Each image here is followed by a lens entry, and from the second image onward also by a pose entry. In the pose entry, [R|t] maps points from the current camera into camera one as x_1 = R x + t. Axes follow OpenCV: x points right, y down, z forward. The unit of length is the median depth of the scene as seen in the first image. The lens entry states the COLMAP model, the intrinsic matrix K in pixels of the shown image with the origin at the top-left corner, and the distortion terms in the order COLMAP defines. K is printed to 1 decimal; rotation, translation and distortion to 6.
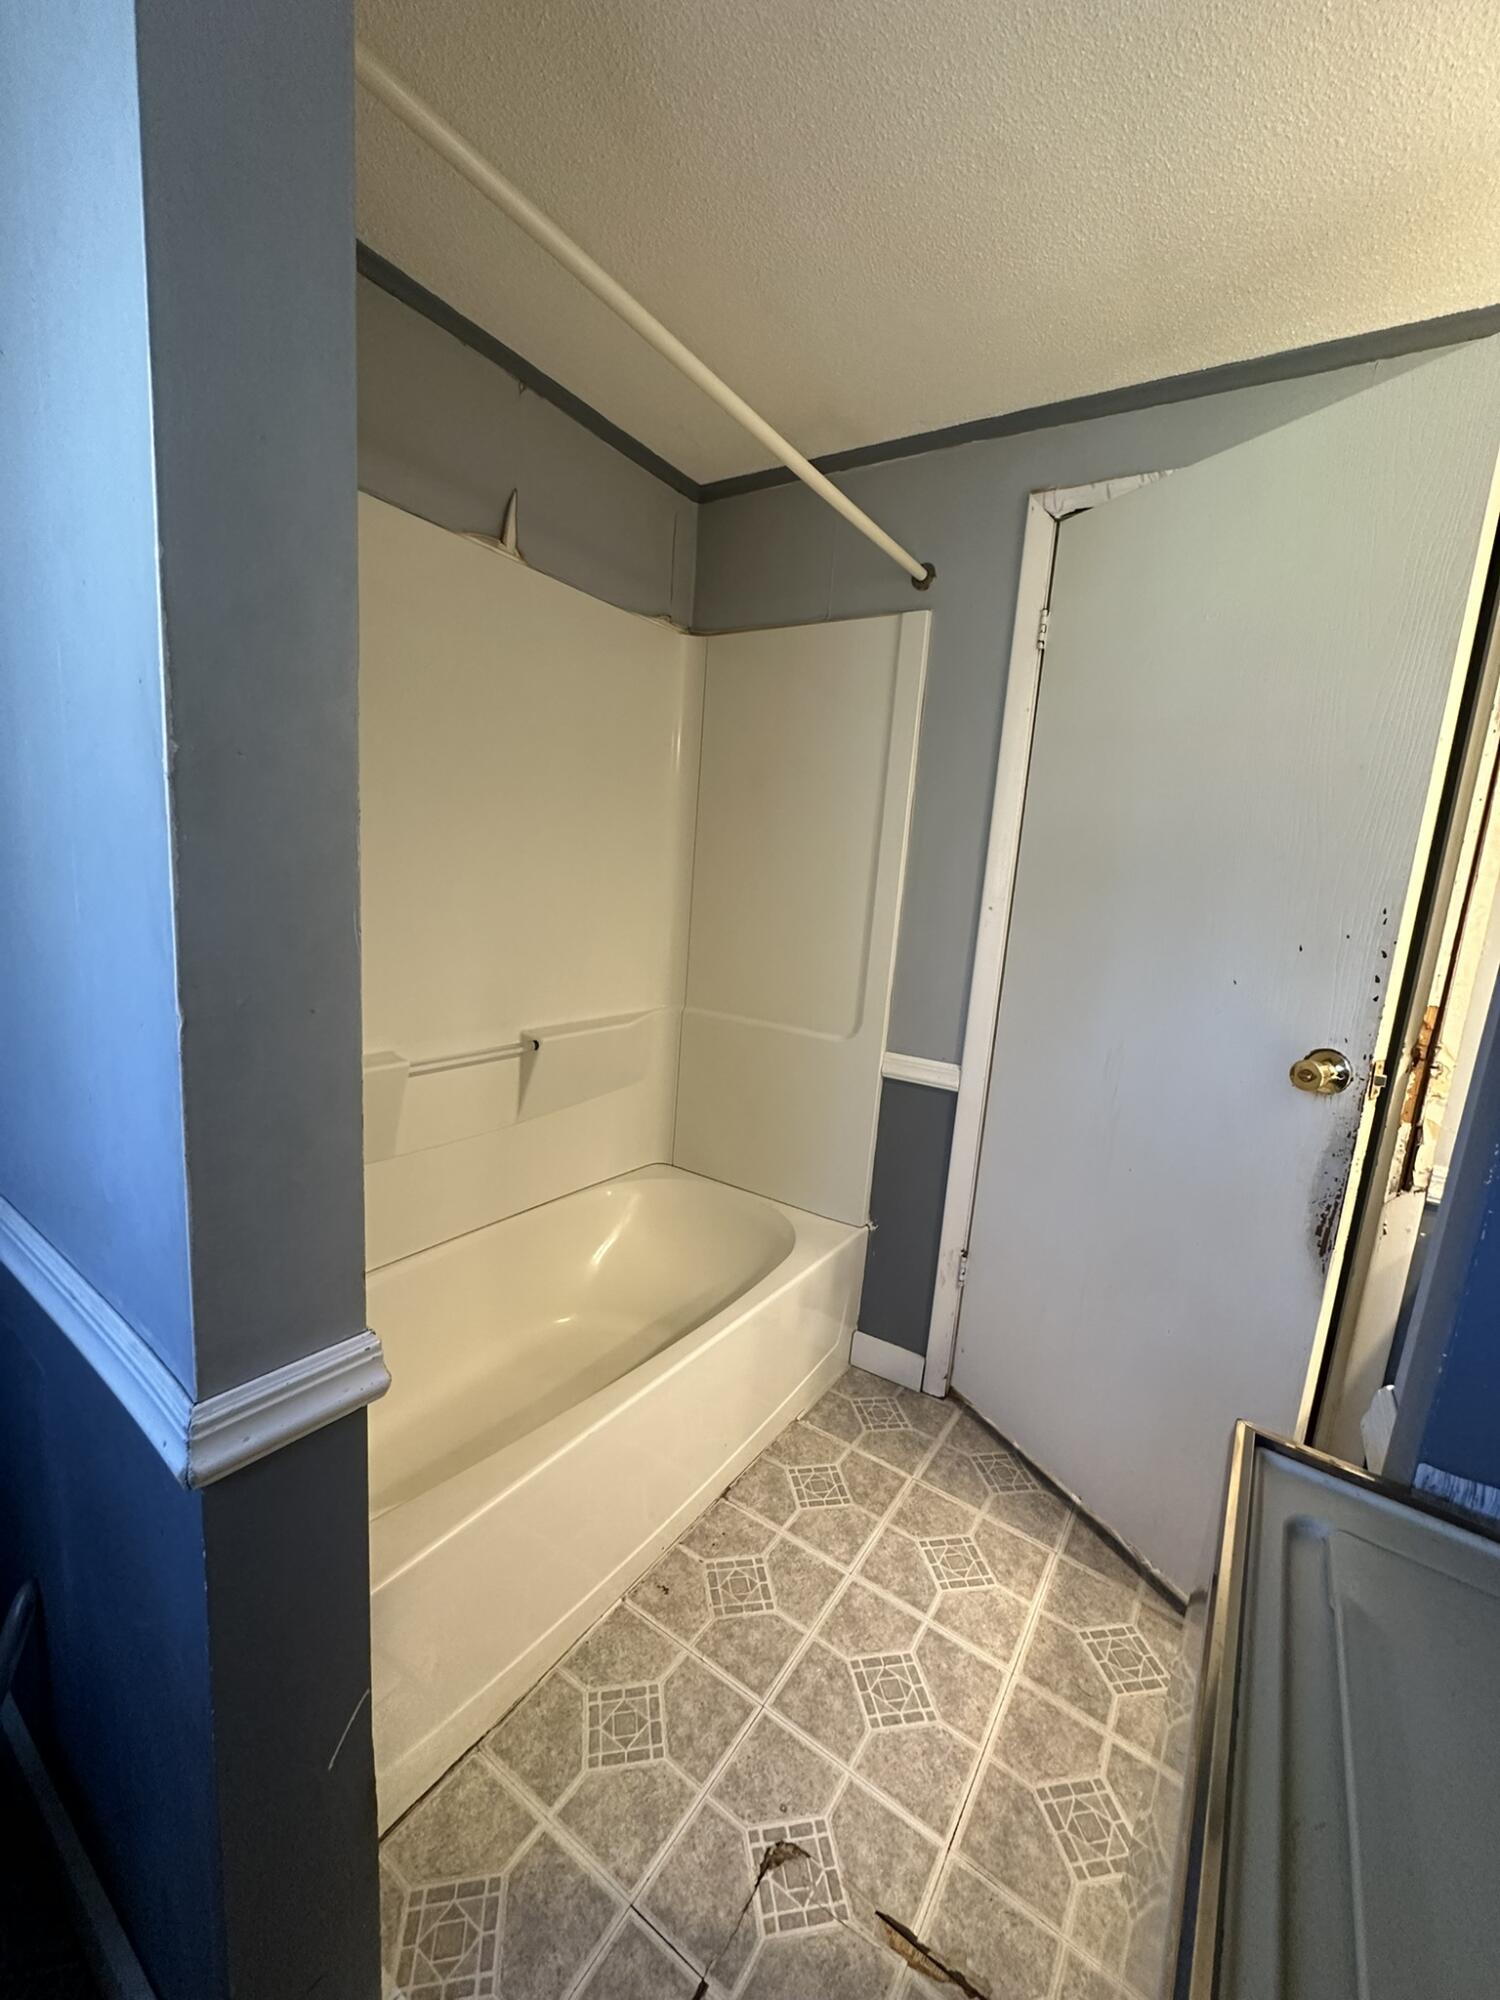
lens RADIAL K [[797.7, 0, 750.7], [0, 797.7, 1009.2], [0, 0, 1]] dist [-0.003382, 0.000794]
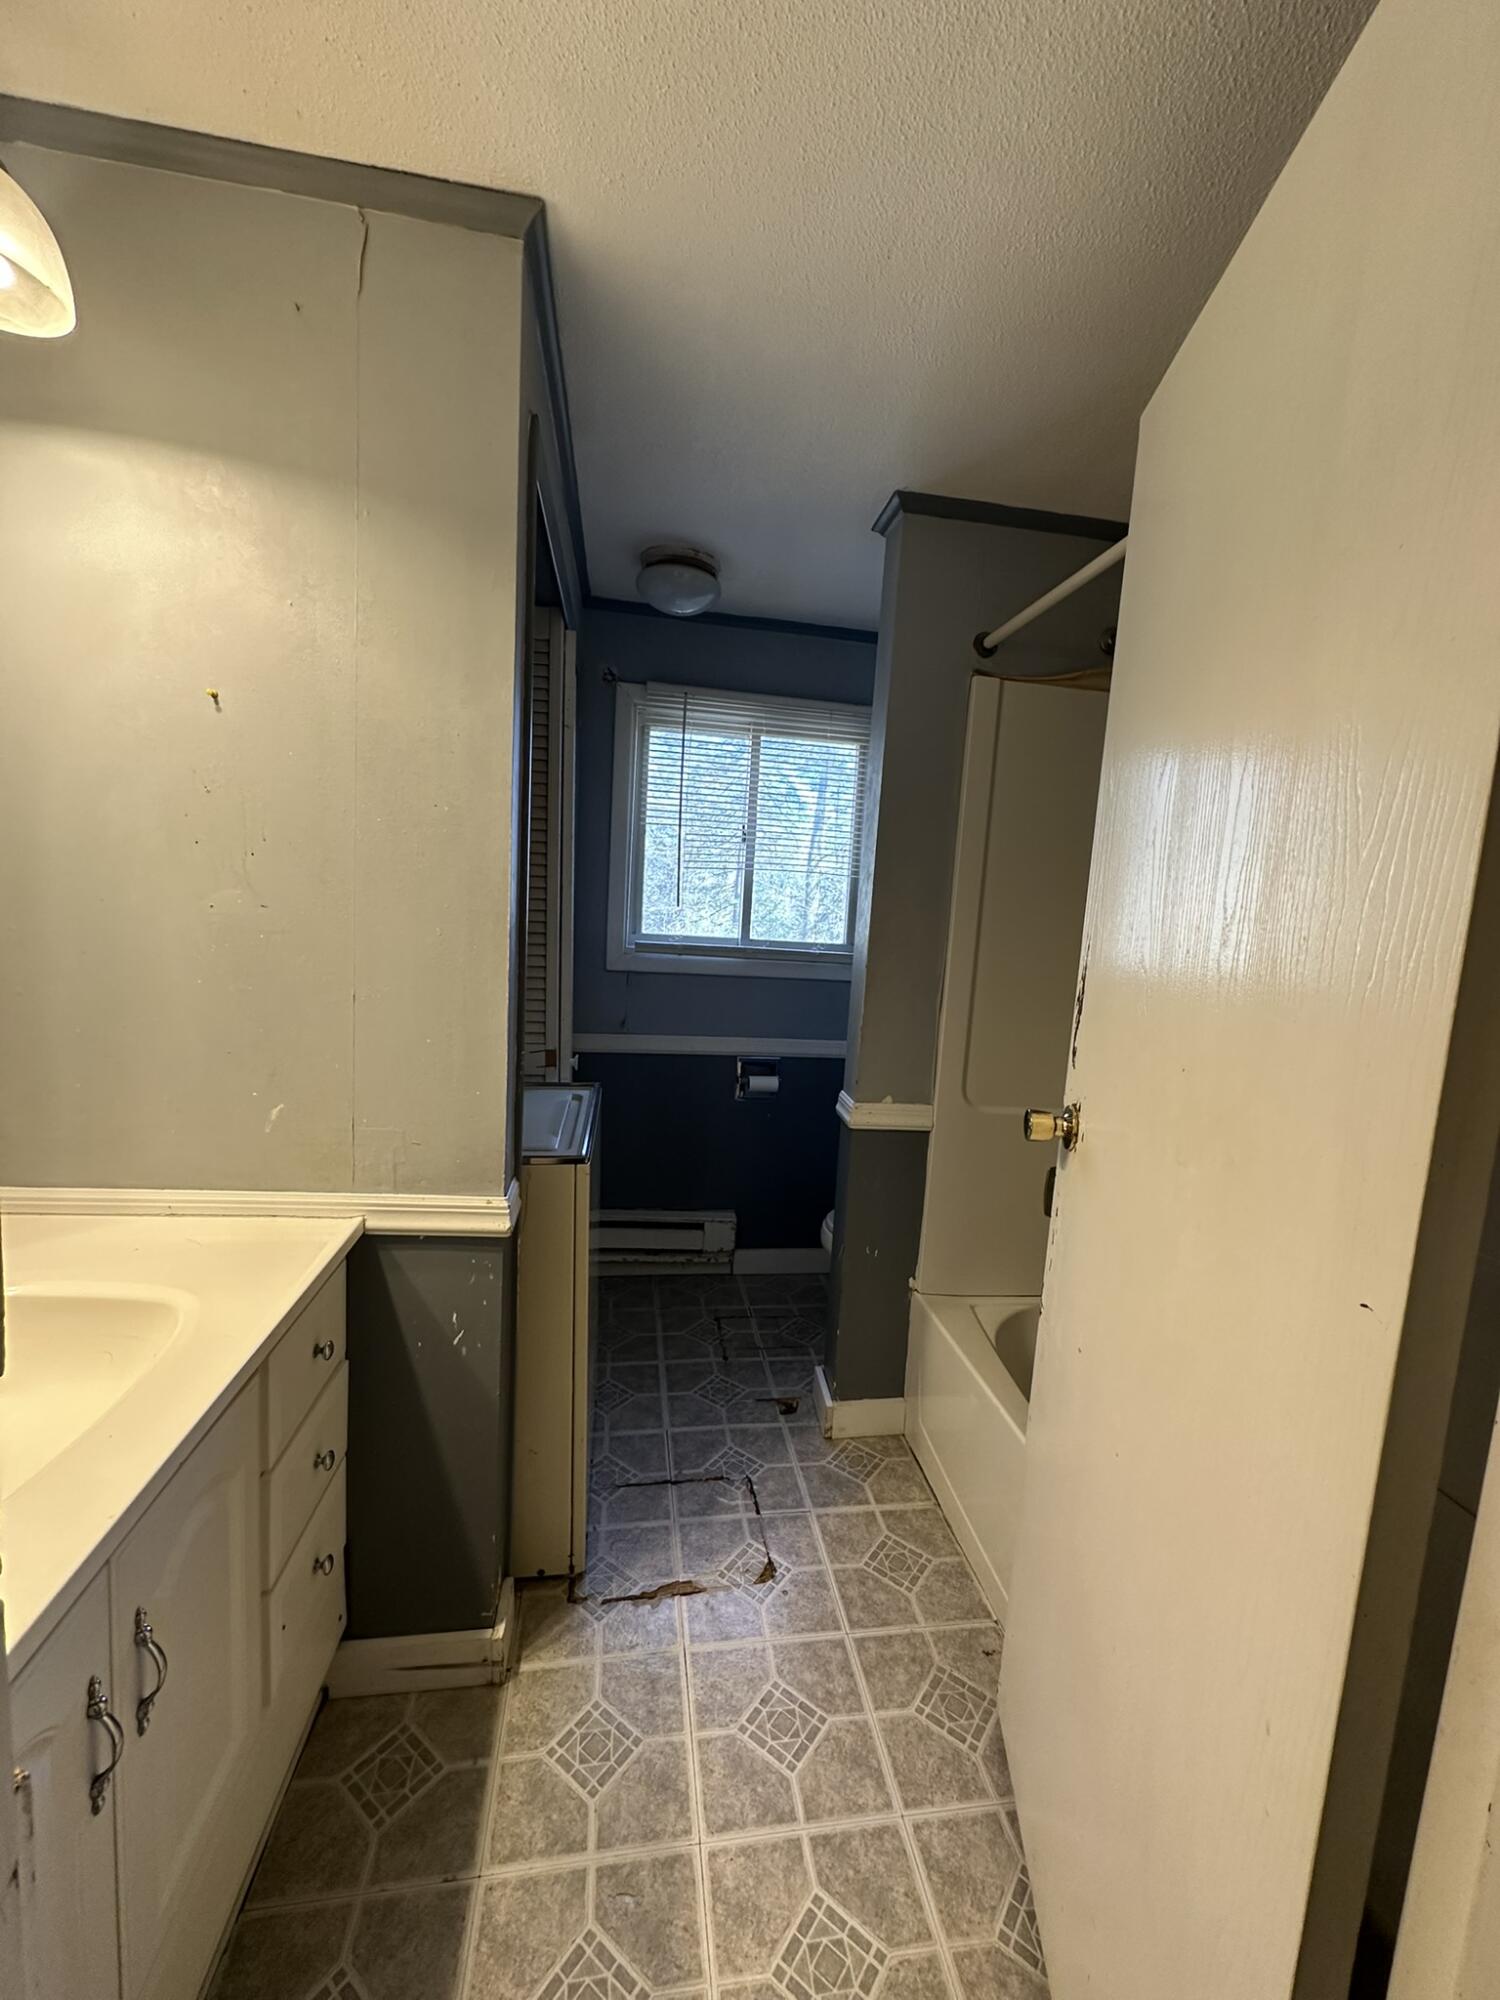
lens RADIAL K [[797.7, 0, 749.4], [0, 797.7, 990.4], [0, 0, 1]] dist [-0.003382, 0.000794]
pose [[-0.722505, -0.065683, -0.688238, 0.890390], [-0.254698, 0.950750, 0.176643, -0.186057], [0.642740, 0.302919, -0.703651, 1.290927]]
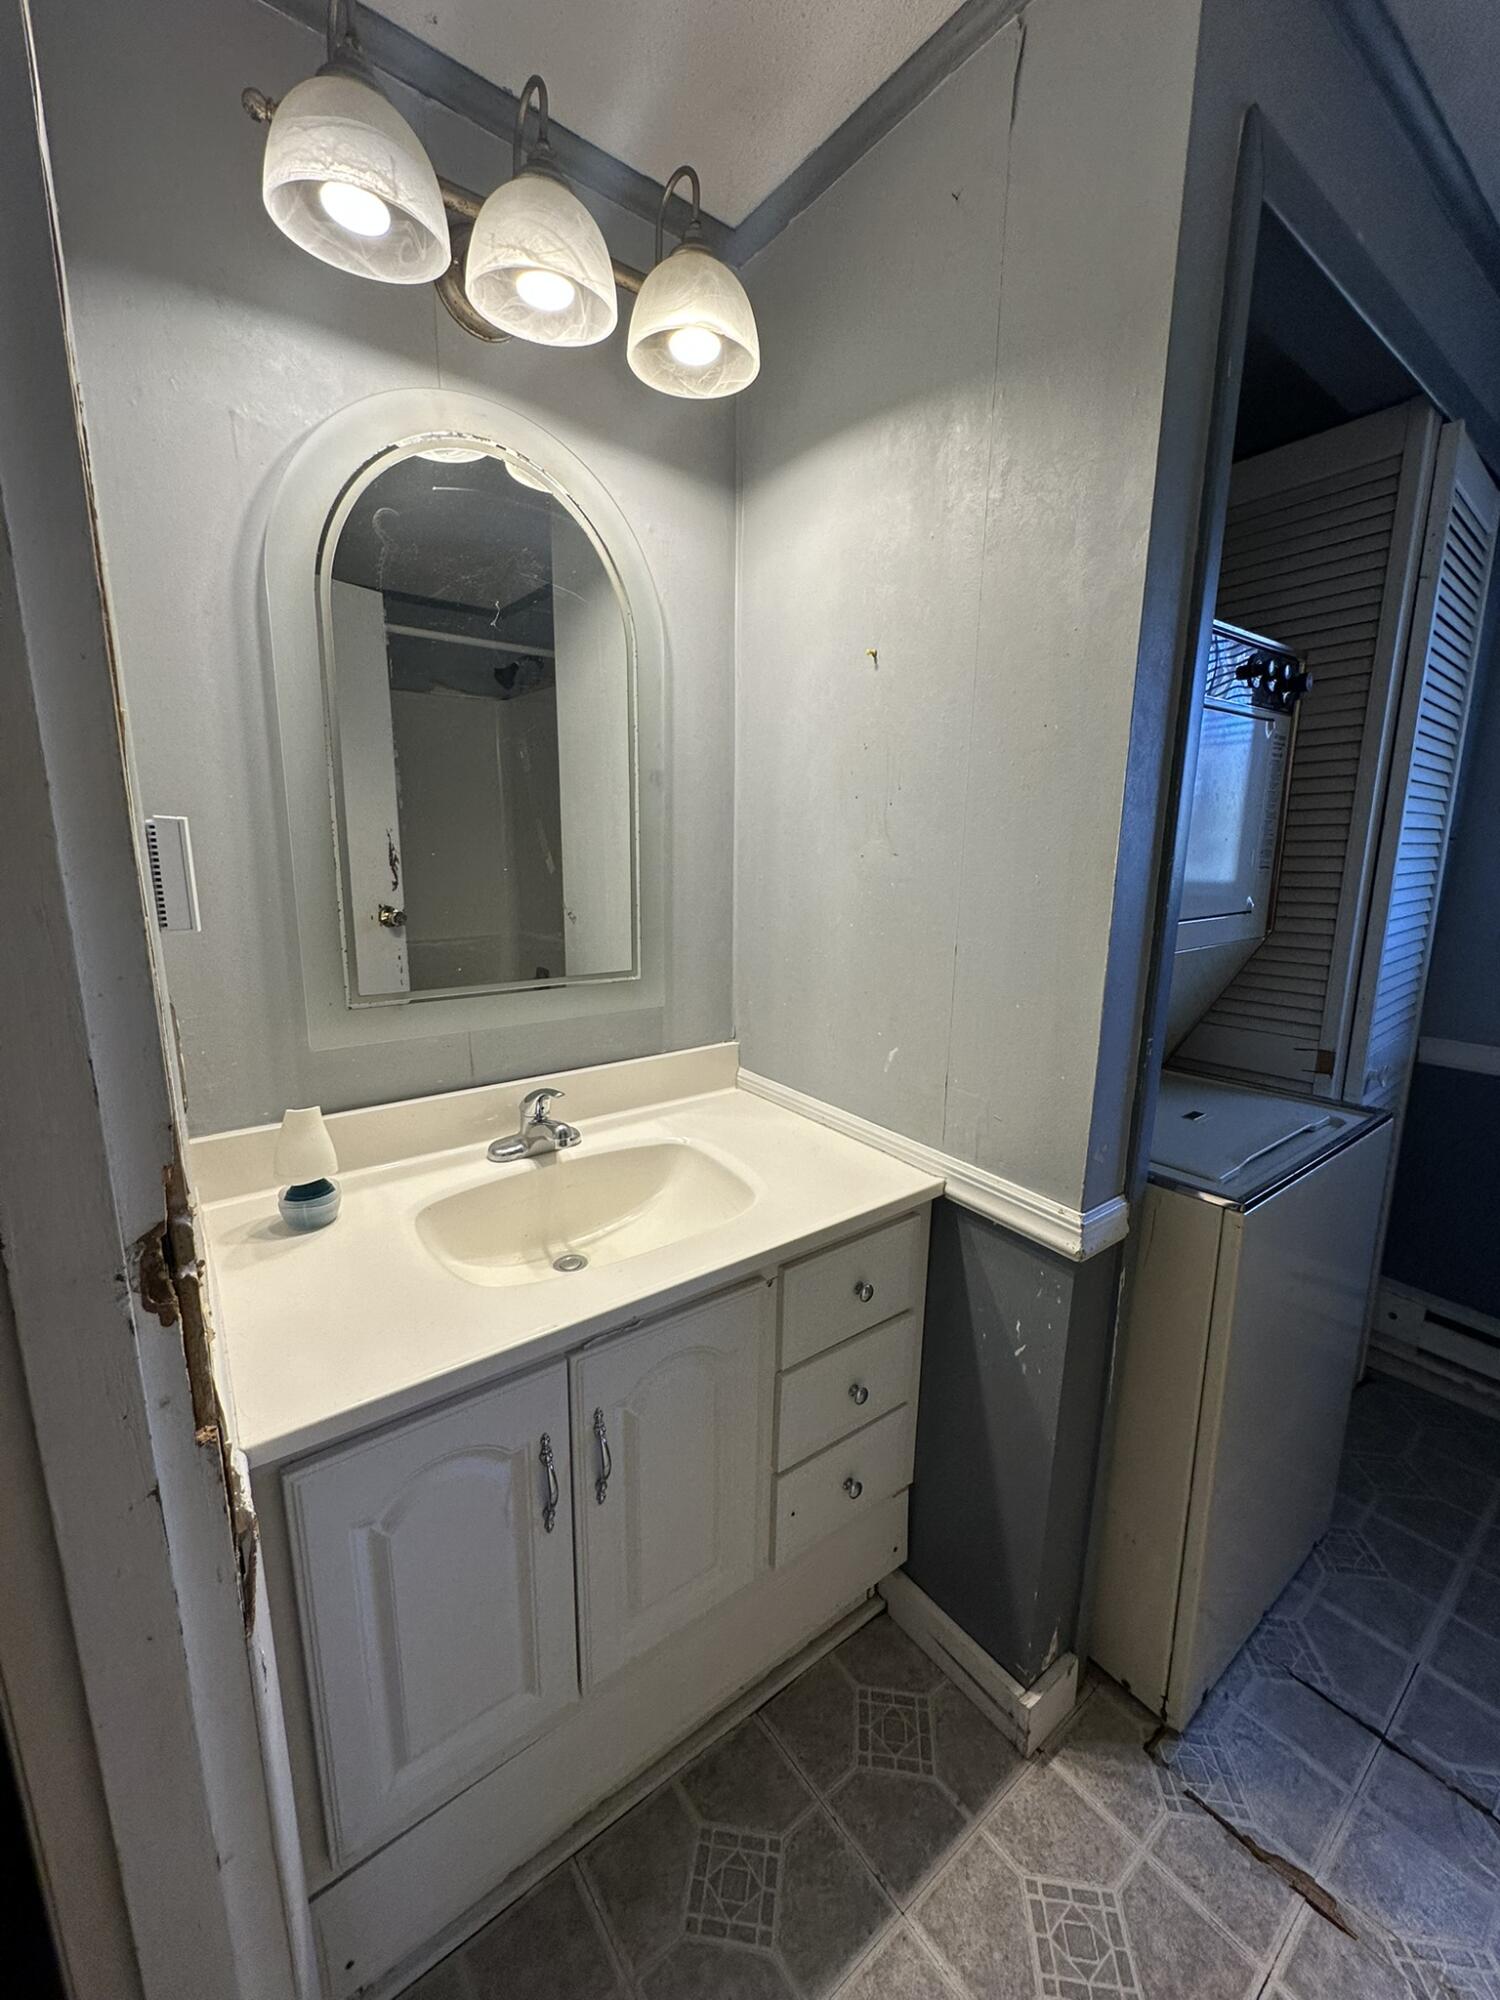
lens RADIAL K [[797.7, 0, 755.8], [0, 797.7, 998.9], [0, 0, 1]] dist [-0.003382, 0.000794]
pose [[-0.943542, -0.164443, 0.287554, 0.552949], [-0.037702, 0.915749, 0.399978, -0.188167], [-0.329101, 0.366555, -0.870247, 1.201697]]
